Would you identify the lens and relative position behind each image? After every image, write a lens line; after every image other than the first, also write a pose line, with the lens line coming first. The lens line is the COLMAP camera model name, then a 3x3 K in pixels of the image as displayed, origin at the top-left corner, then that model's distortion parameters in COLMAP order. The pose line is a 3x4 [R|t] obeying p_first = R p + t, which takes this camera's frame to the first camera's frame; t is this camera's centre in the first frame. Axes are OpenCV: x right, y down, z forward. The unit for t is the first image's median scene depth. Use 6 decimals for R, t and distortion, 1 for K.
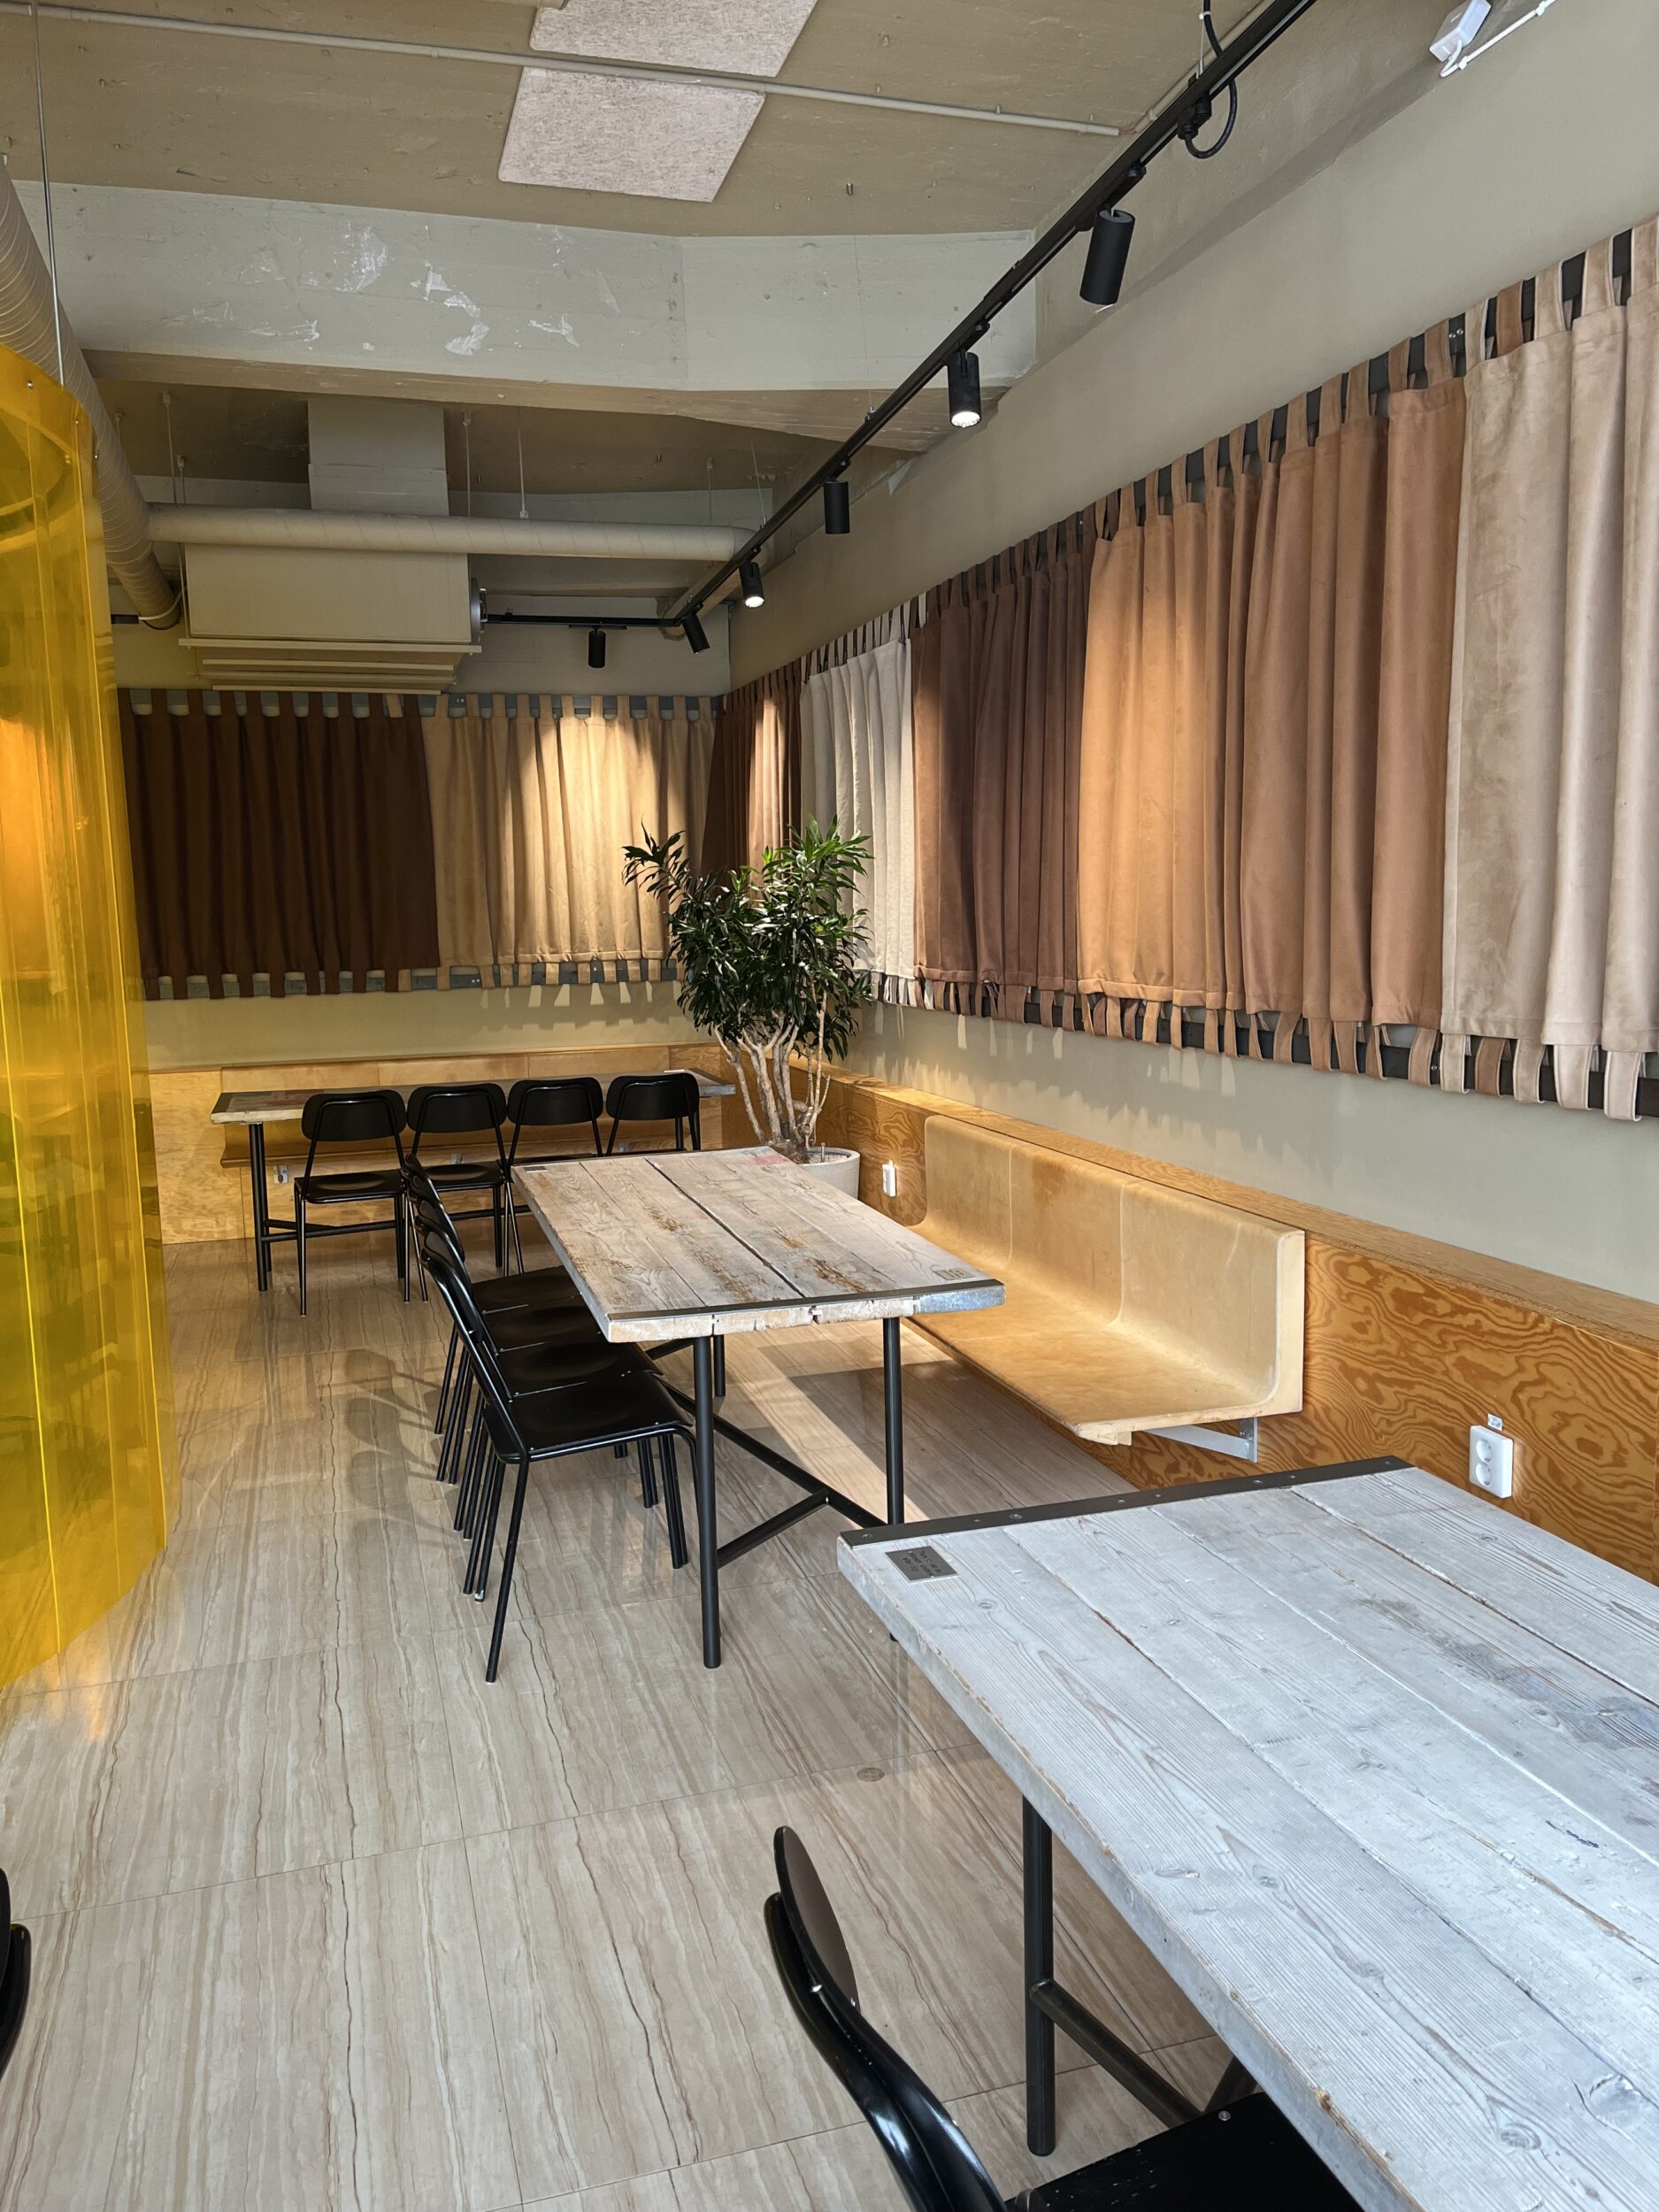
lens RADIAL K [[1664.8, 0, 829.5], [0, 1664.8, 1106.0], [0, 0, 1]] dist [0.072848, -0.096324]
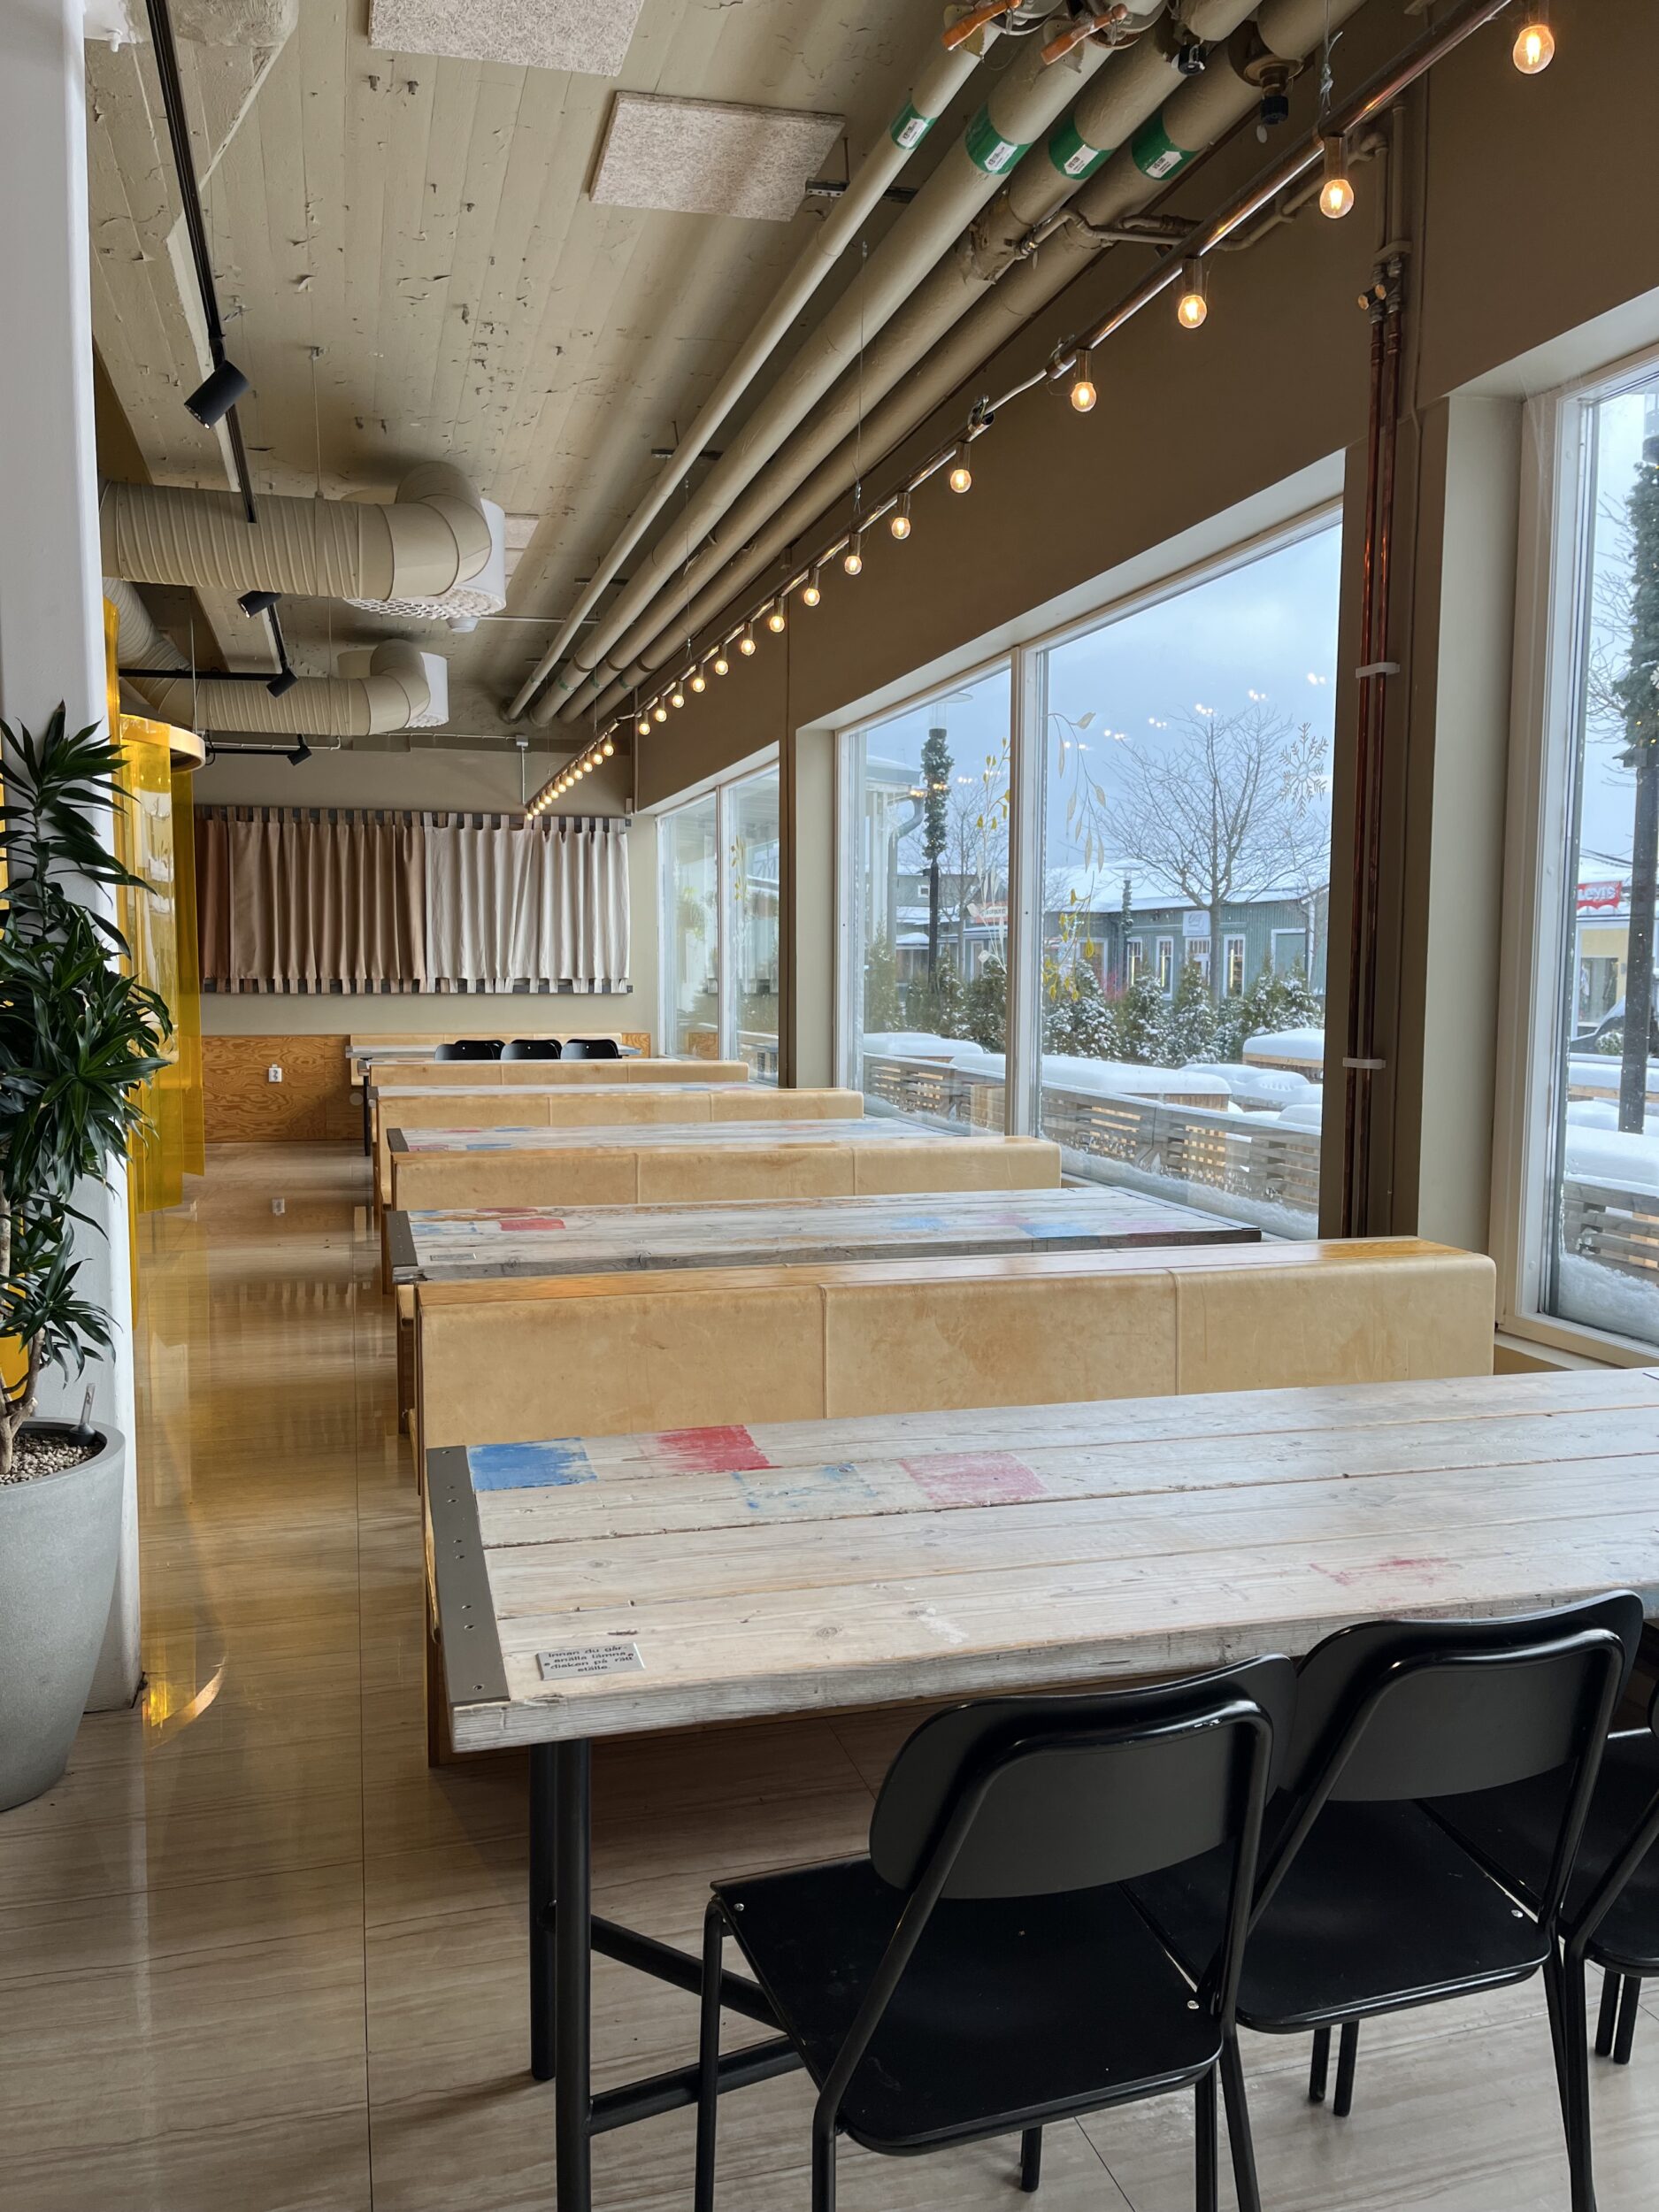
lens RADIAL K [[1664.8, 0, 829.5], [0, 1664.8, 1106.0], [0, 0, 1]] dist [0.072848, -0.096324]
pose [[0.025616, -0.061863, 0.997756, -3.809382], [0.122063, 0.990809, 0.058298, 0.207691], [-0.992192, 0.120295, 0.032932, -0.544371]]
